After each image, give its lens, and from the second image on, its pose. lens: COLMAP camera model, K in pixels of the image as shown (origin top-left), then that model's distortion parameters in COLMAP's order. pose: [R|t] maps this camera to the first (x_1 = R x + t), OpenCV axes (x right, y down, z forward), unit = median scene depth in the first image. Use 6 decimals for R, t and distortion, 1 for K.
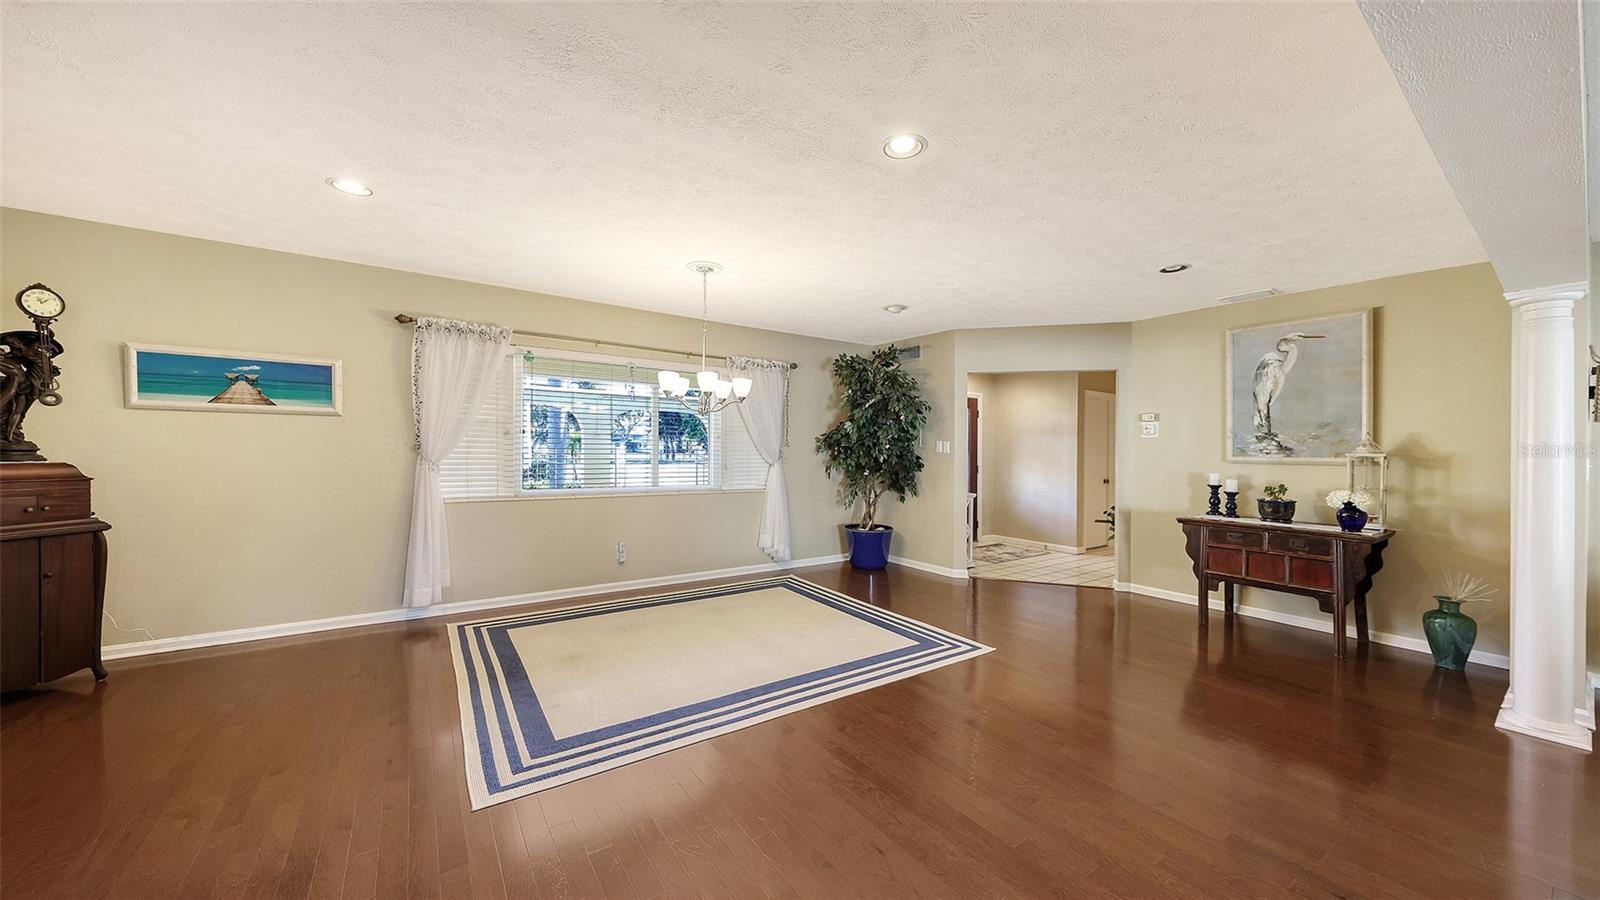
lens RADIAL K [[555.4, 0, 800.0], [0, 555.4, 450.0], [0, 0, 1]] dist [-0.011640, -0.000170]
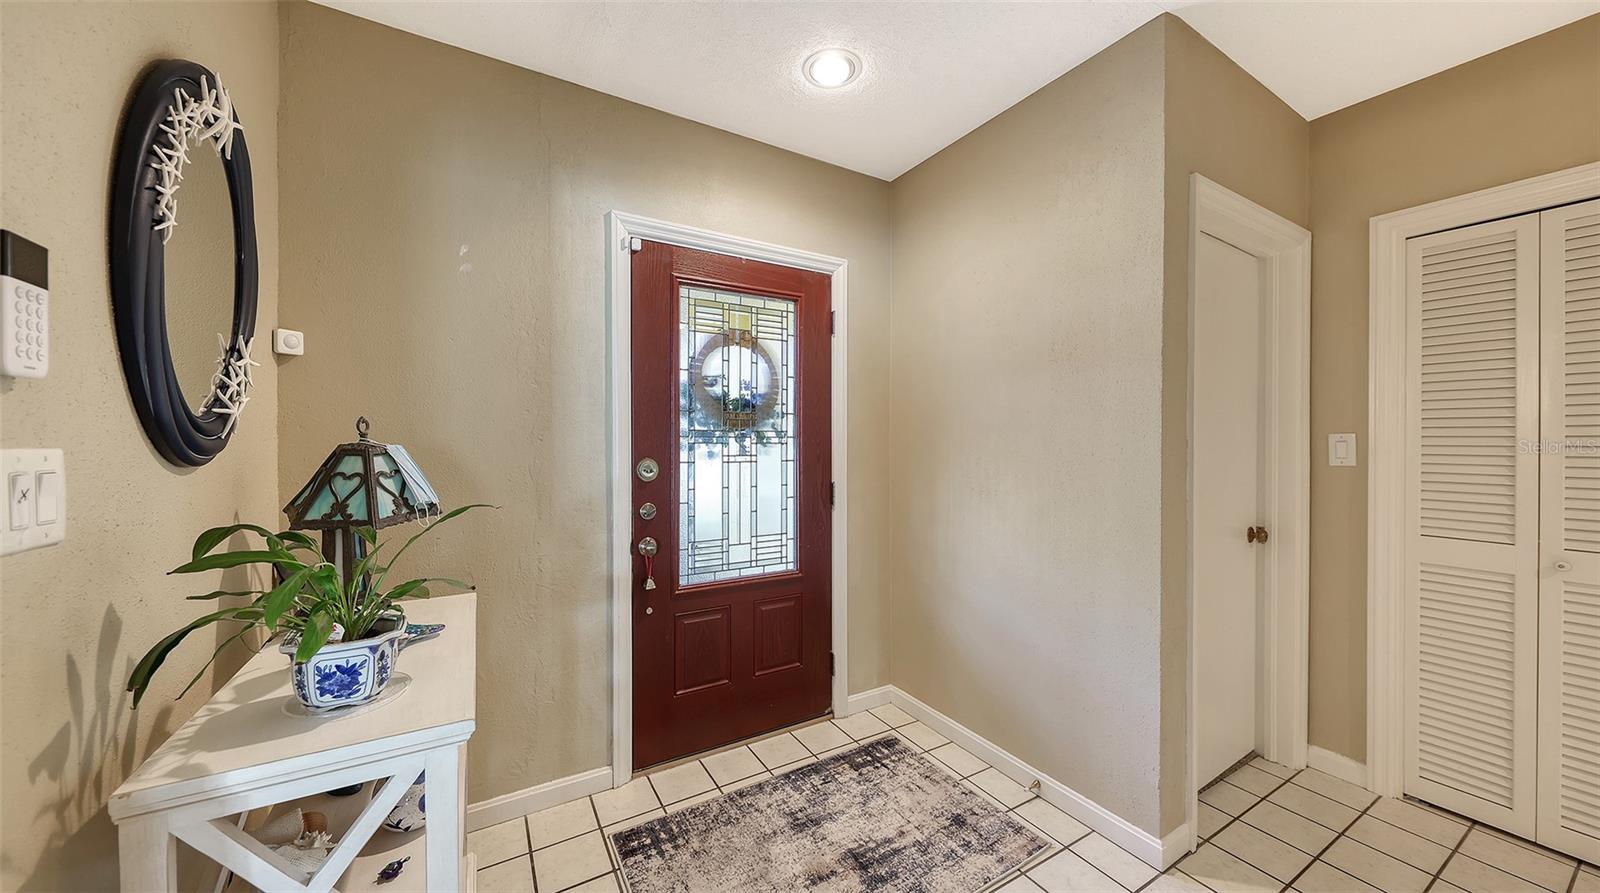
lens RADIAL K [[576.2, 0, 827.1], [0, 576.2, 442.7], [0, 0, 1]] dist [-0.000114, -0.000067]
pose [[0.999218, -0.009029, -0.038489, 0.579748], [0.009045, 0.999959, 0.000231, 0.008224], [0.038485, -0.000579, 0.999259, 1.181618]]
